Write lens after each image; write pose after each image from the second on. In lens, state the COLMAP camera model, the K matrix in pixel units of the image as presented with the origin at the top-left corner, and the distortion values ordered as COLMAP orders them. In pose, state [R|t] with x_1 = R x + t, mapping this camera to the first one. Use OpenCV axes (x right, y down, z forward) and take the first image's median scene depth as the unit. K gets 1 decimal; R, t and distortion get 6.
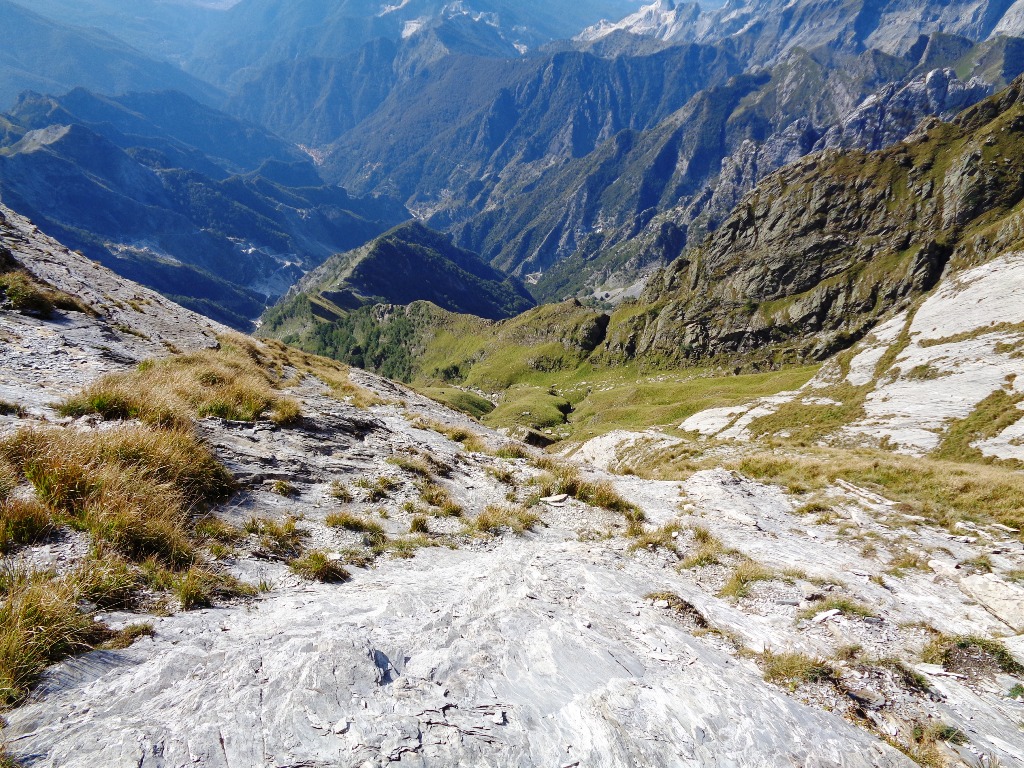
lens RADIAL K [[749.3, 0, 513.0], [0, 749.3, 385.2], [0, 0, 1]] dist [-0.005875, -0.002018]
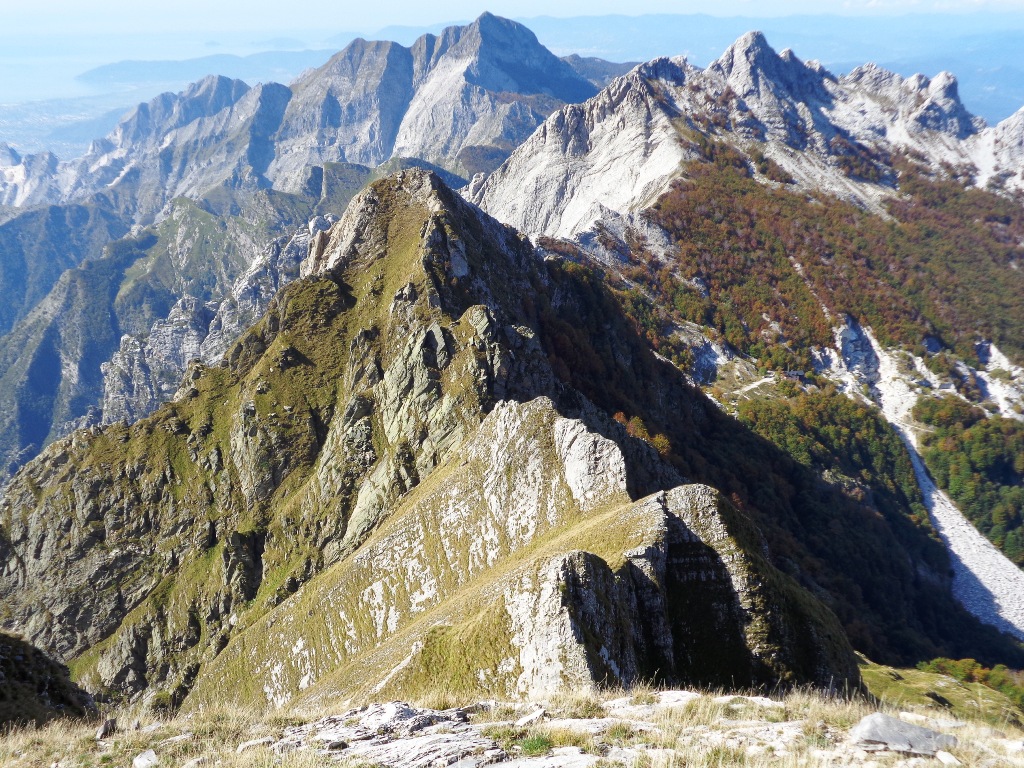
lens RADIAL K [[1003.2, 0, 511.7], [0, 1003.2, 383.4], [0, 0, 1]] dist [-0.015520, 0.000000]
pose [[0.811298, -0.236066, 0.534853, 0.096352], [0.348717, 0.929691, -0.118622, -0.038887], [-0.469246, 0.282750, 0.836577, 0.009235]]
